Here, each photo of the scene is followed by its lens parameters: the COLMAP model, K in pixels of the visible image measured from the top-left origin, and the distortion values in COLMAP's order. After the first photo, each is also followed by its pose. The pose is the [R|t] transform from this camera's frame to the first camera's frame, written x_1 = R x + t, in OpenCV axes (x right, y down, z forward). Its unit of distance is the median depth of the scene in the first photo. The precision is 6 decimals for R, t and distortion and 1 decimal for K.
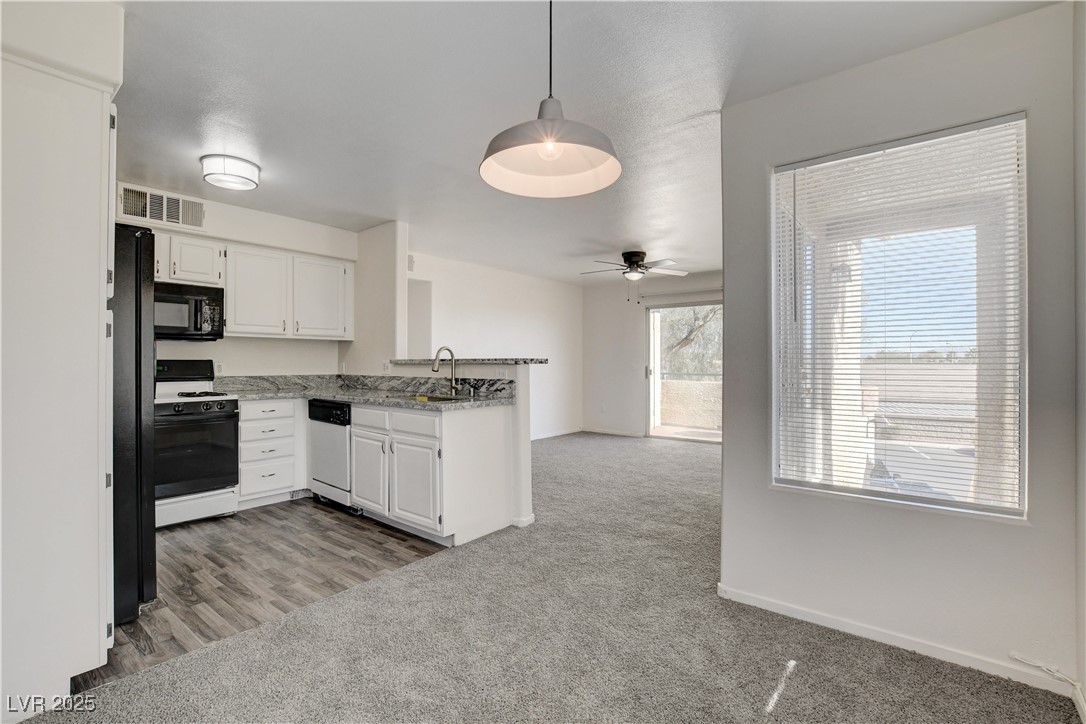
lens RADIAL K [[491.3, 0, 538.5], [0, 491.3, 362.7], [0, 0, 1]] dist [-0.025341, 0.003673]
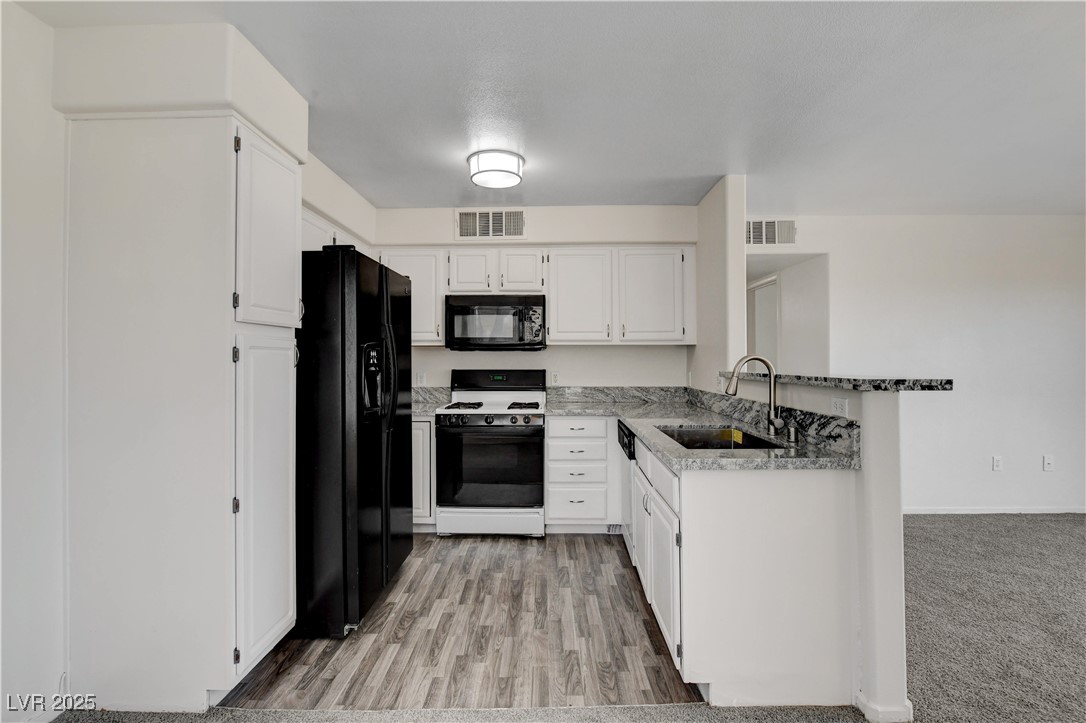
lens RADIAL K [[514.6, 0, 541.3], [0, 514.6, 358.1], [0, 0, 1]] dist [-0.019438, 0.001000]
pose [[0.615570, -0.005983, -0.788060, 0.153335], [0.001061, 0.999977, -0.006764, -0.024655], [0.788082, 0.003327, 0.615561, 0.401077]]
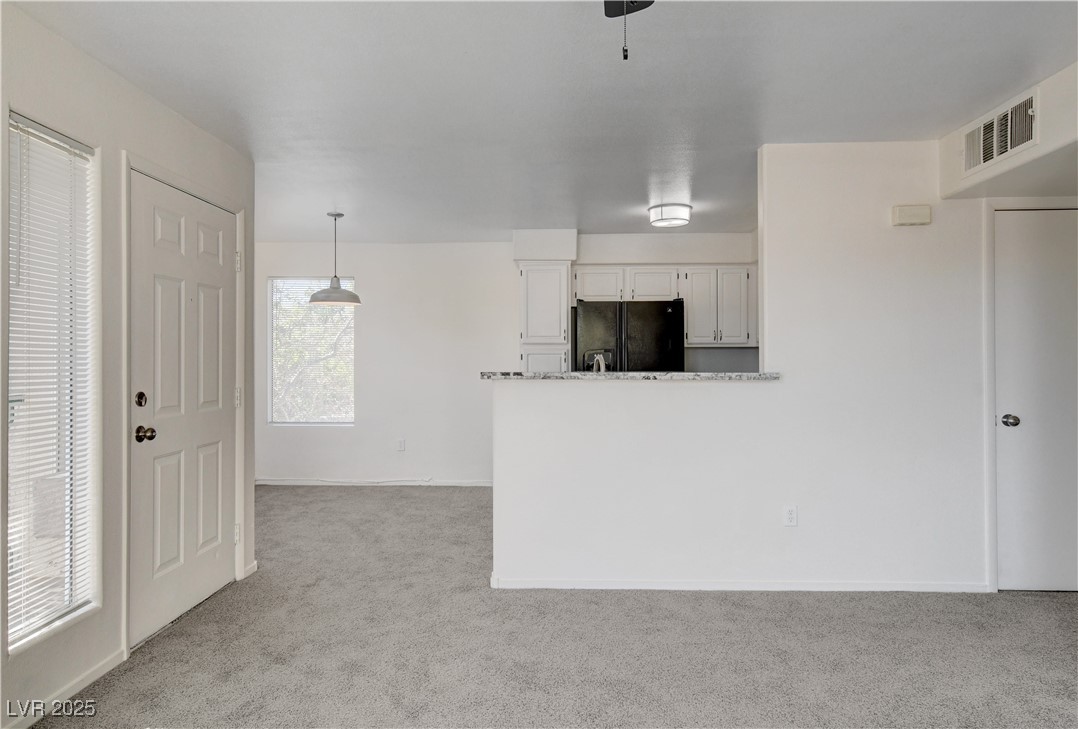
lens RADIAL K [[671.3, 0, 539.2], [0, 671.3, 358.2], [0, 0, 1]] dist [0.004611, 0.000789]
pose [[-0.793145, -0.000851, -0.609032, 0.550956], [-0.000240, 0.999999, -0.001085, -0.027800], [0.609032, -0.000714, -0.793145, 1.816756]]
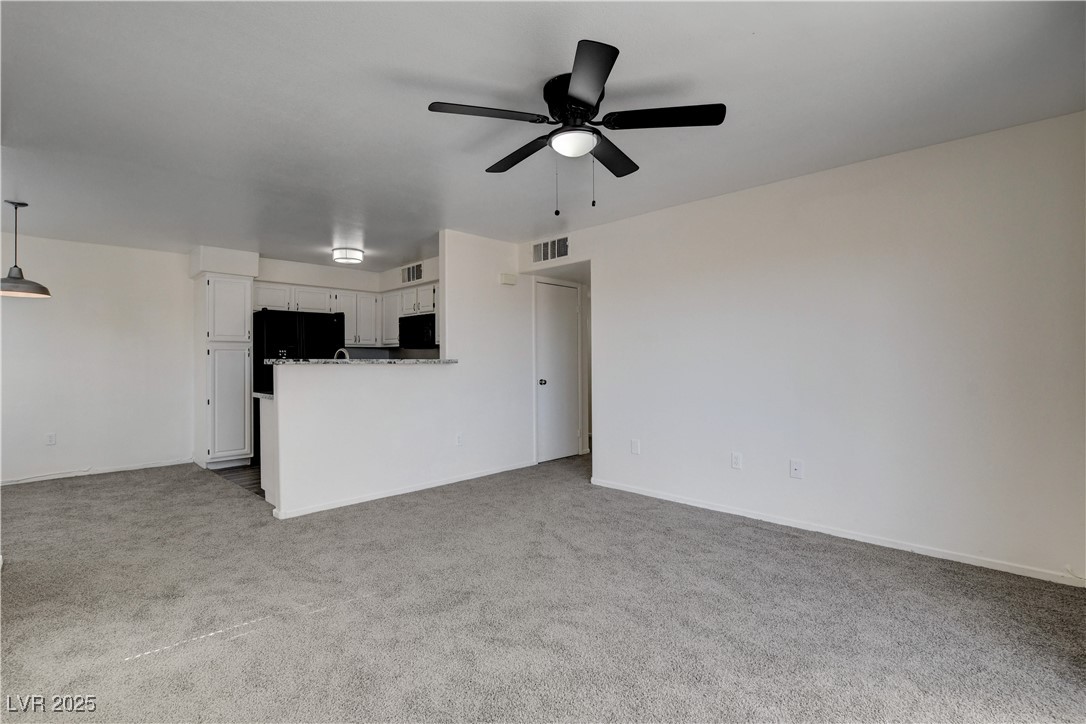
lens RADIAL K [[494.7, 0, 539.7], [0, 494.7, 358.7], [0, 0, 1]] dist [-0.021544, 0.002319]
pose [[-0.090503, -0.004616, -0.995885, 0.935131], [0.002818, 0.999984, -0.004891, -0.003012], [0.995892, -0.003249, -0.090489, 1.586123]]
